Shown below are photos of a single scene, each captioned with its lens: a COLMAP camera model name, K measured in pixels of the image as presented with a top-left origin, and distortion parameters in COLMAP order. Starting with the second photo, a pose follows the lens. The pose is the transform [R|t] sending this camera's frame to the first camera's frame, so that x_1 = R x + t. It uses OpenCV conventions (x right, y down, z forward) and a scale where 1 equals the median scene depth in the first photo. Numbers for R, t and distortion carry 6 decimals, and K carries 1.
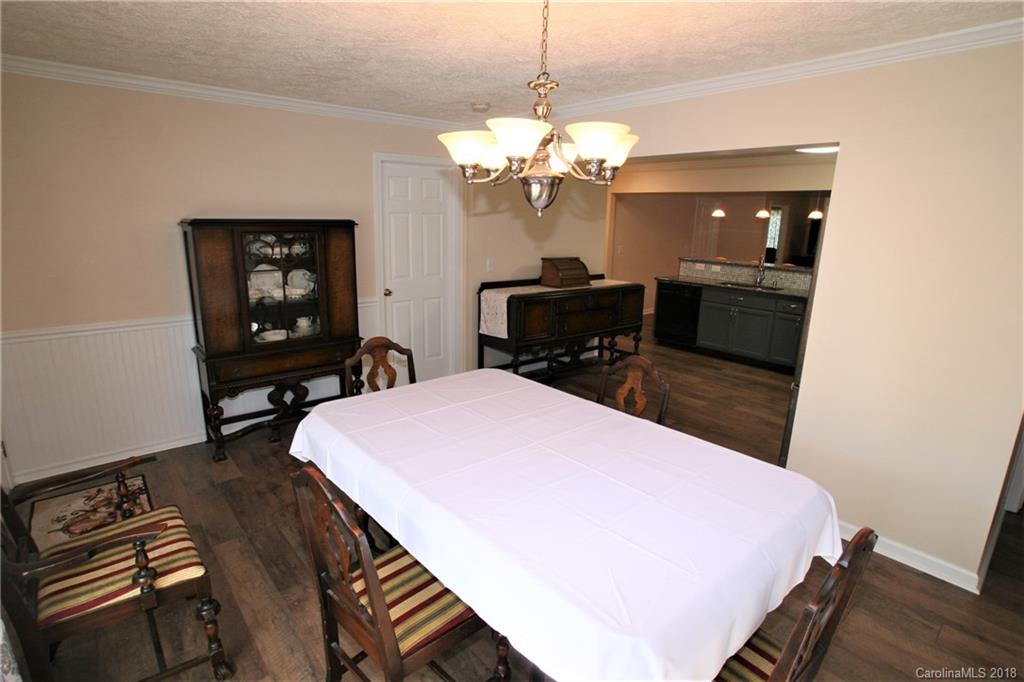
lens RADIAL K [[516.2, 0, 506.8], [0, 516.2, 344.4], [0, 0, 1]] dist [-0.084824, 0.041152]
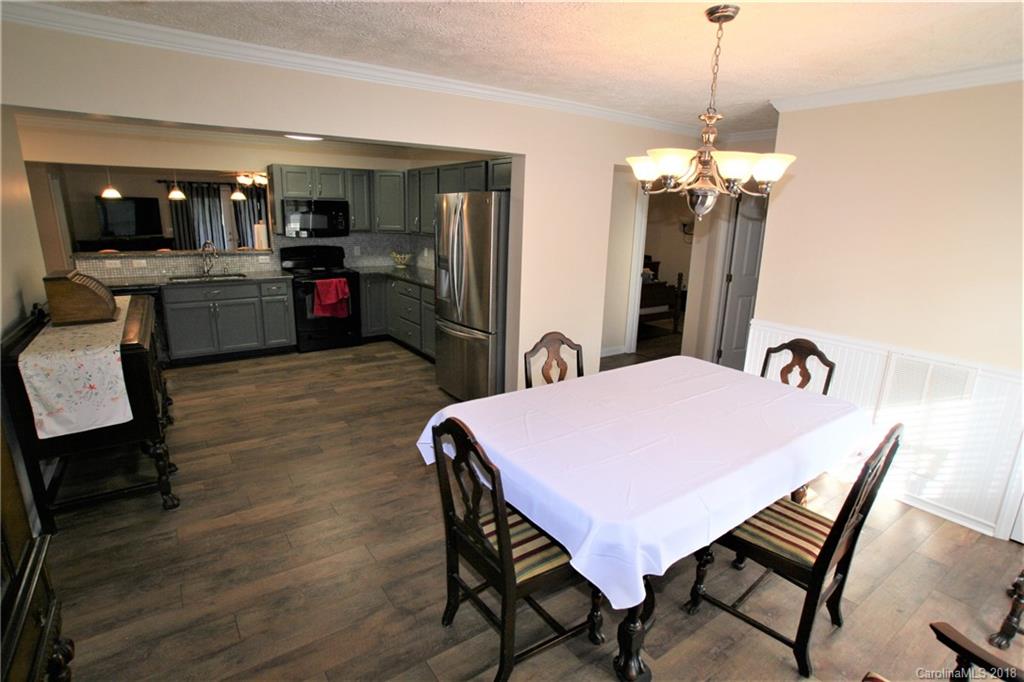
lens RADIAL K [[516.2, 0, 506.8], [0, 516.2, 344.4], [0, 0, 1]] dist [-0.084824, 0.041152]
pose [[0.097705, -0.267629, 0.958555, -0.400728], [0.211969, 0.946660, 0.242702, -0.118204], [-0.972380, 0.179470, 0.149222, 0.415102]]
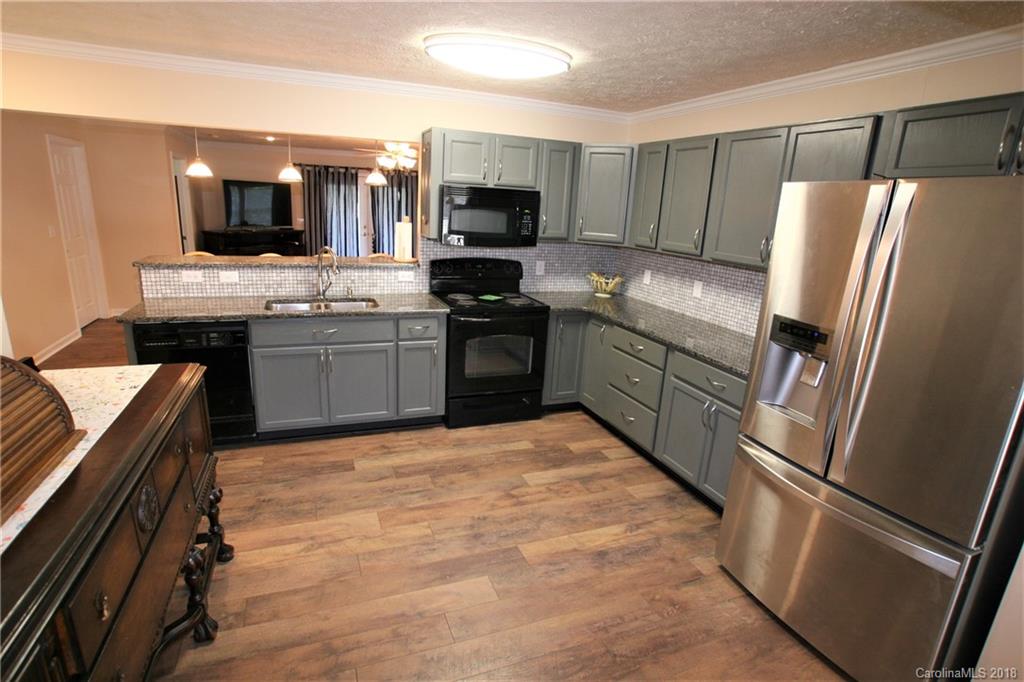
lens RADIAL K [[518.1, 0, 506.0], [0, 518.1, 336.7], [0, 0, 1]] dist [-0.090258, 0.055429]
pose [[0.328909, -0.242682, 0.912647, 0.007434], [0.181941, 0.964595, 0.190926, -0.169079], [-0.926670, 0.103251, 0.361418, 0.670268]]
